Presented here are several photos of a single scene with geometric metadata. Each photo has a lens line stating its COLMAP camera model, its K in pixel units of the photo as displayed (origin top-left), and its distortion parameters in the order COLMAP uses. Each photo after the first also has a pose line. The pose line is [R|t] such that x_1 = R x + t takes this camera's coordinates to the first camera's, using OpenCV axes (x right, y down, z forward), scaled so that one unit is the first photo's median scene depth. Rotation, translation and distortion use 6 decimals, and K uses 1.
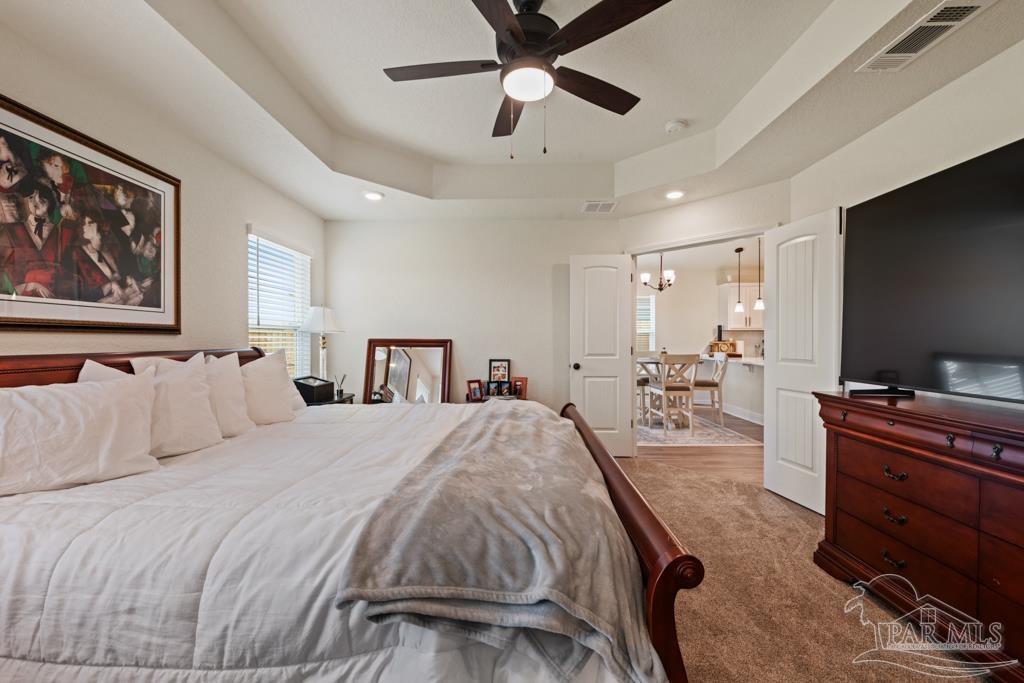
lens RADIAL K [[404.0, 0, 512.0], [0, 404.0, 341.5], [0, 0, 1]] dist [-0.000161, 0.000017]
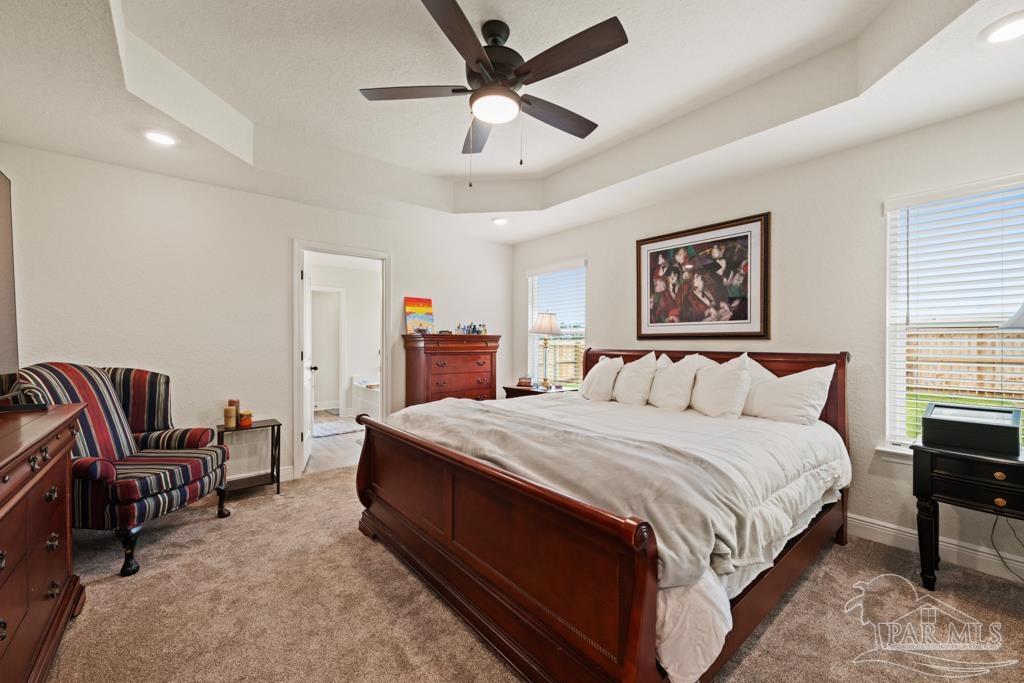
lens RADIAL K [[404.0, 0, 512.0], [0, 404.0, 341.5], [0, 0, 1]] dist [-0.000161, 0.000017]
pose [[-0.757652, -0.004036, -0.652646, 0.656931], [-0.005067, 0.999987, -0.000301, -0.008145], [0.652639, 0.003079, -0.757663, 1.688578]]
